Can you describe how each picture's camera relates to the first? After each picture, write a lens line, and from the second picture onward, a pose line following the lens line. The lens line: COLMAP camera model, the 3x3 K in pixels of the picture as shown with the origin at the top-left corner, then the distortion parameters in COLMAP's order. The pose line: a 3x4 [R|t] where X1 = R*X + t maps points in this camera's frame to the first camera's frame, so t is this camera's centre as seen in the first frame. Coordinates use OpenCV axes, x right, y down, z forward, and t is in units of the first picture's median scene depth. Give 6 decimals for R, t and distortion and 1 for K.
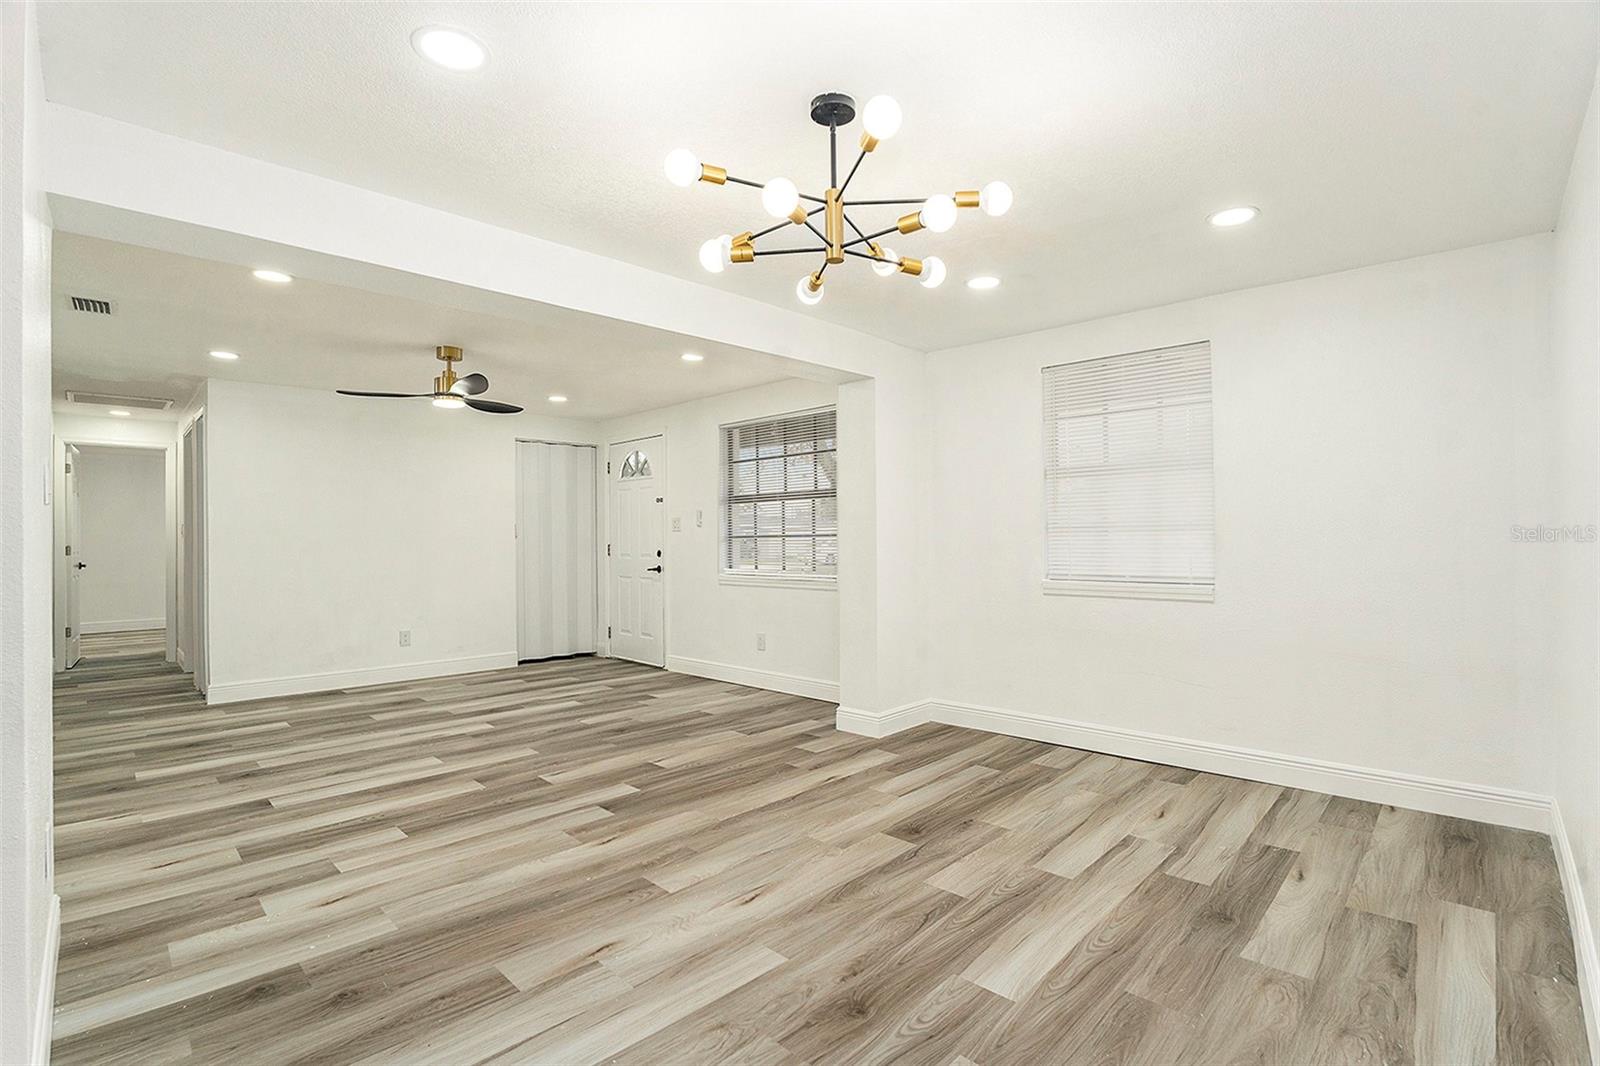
lens RADIAL K [[738.9, 0, 805.8], [0, 738.9, 535.2], [0, 0, 1]] dist [-0.070736, 0.014456]
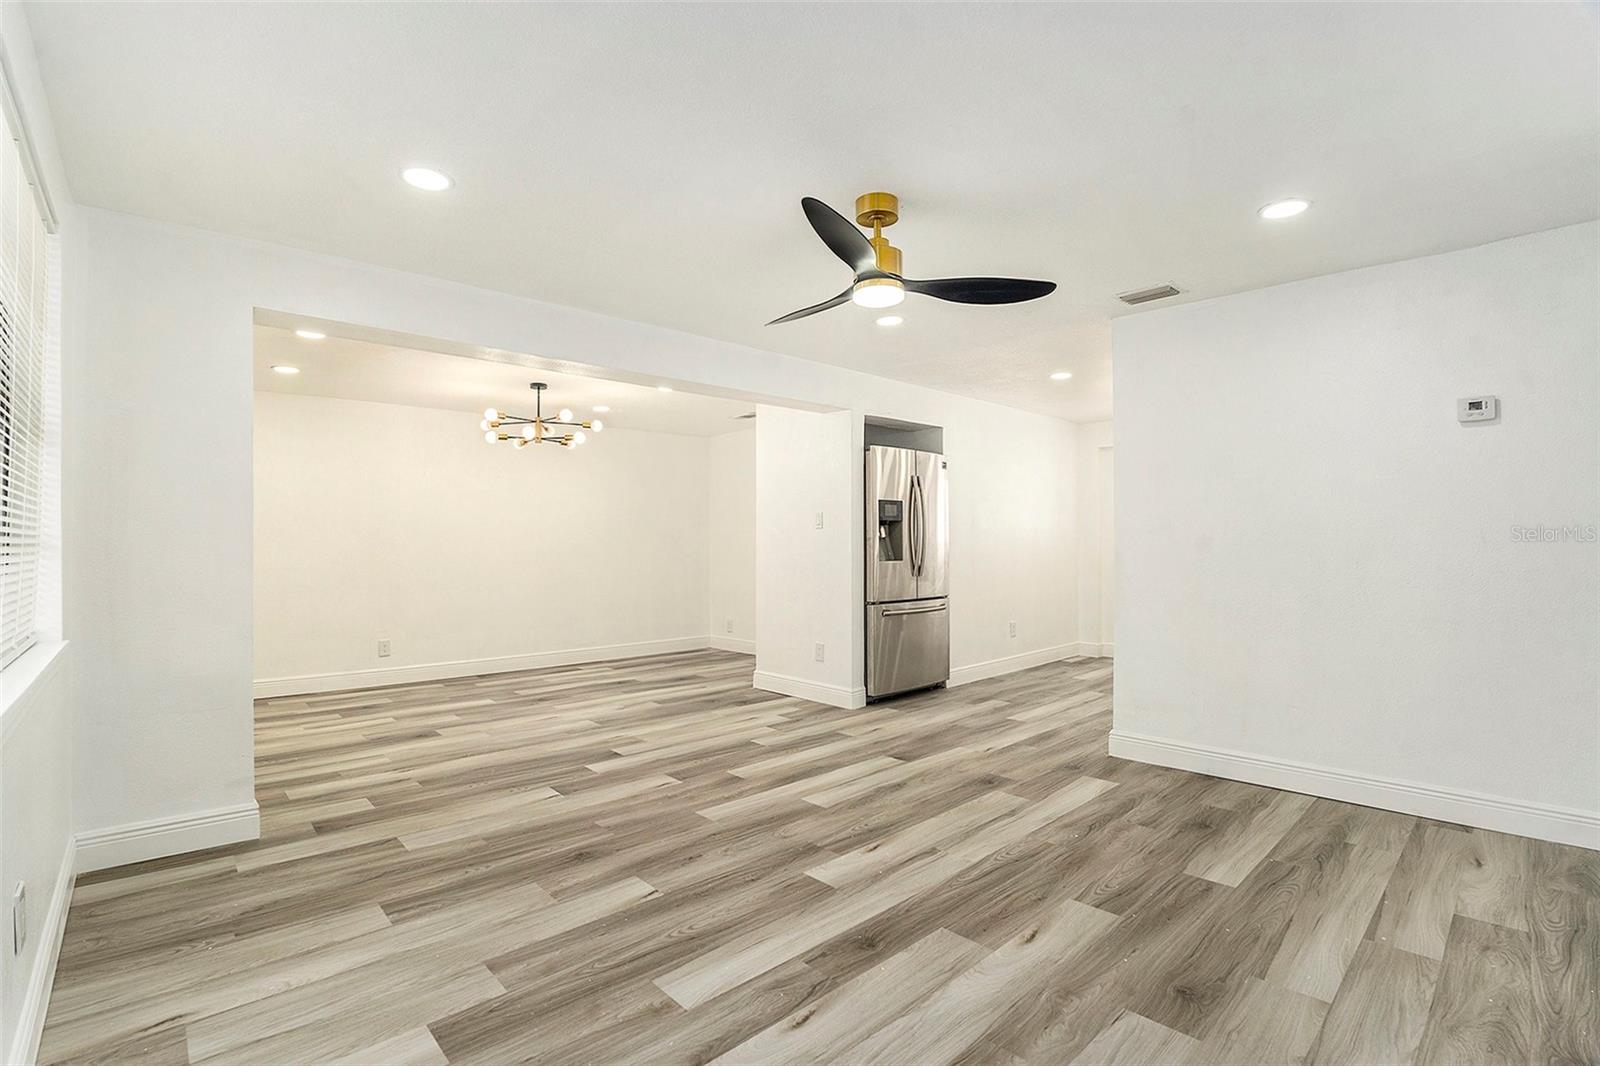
lens RADIAL K [[731.8, 0, 800.0], [0, 731.8, 533.0], [0, 0, 1]] dist [-0.062551, 0.009105]
pose [[-0.998806, 0.011870, 0.047395, -0.626585], [0.010869, 0.999714, -0.021318, 0.018512], [-0.047634, -0.020778, -0.998649, 2.145774]]
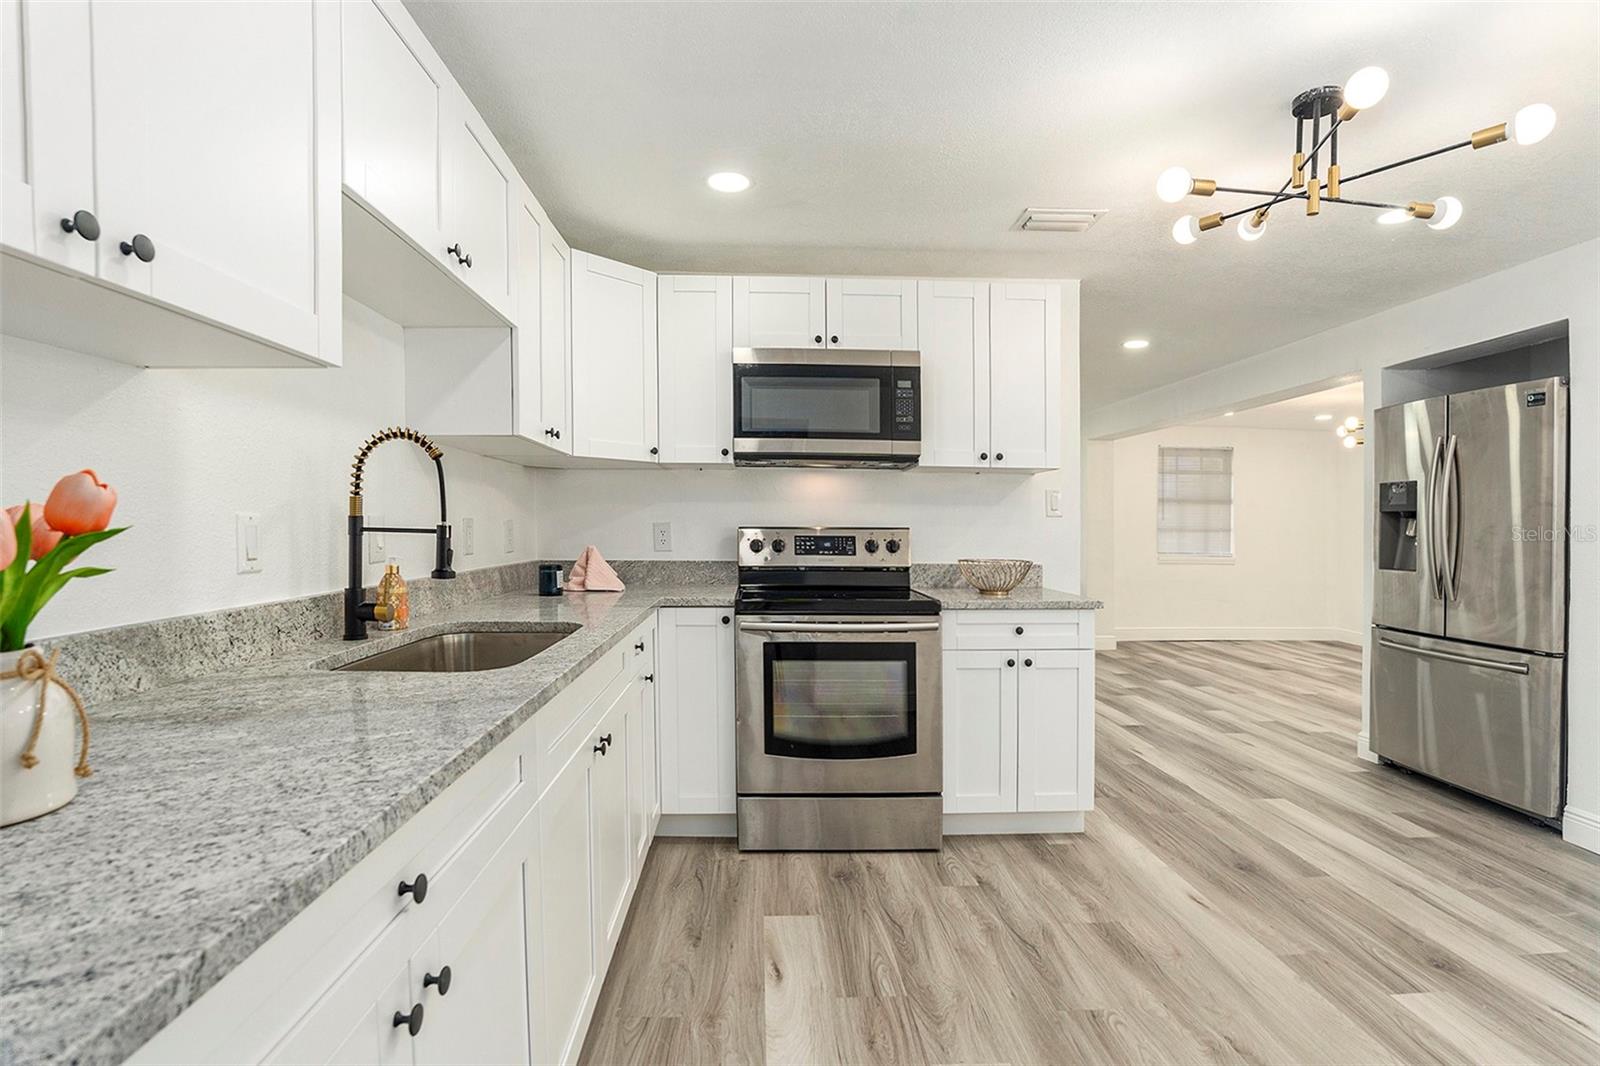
lens RADIAL K [[749.0, 0, 805.4], [0, 749.0, 521.8], [0, 0, 1]] dist [-0.042373, -0.000053]
pose [[0.664430, 0.019705, 0.747091, -2.187409], [-0.025457, 0.999669, -0.003727, -0.002780], [-0.746917, -0.016543, 0.664712, 0.489243]]
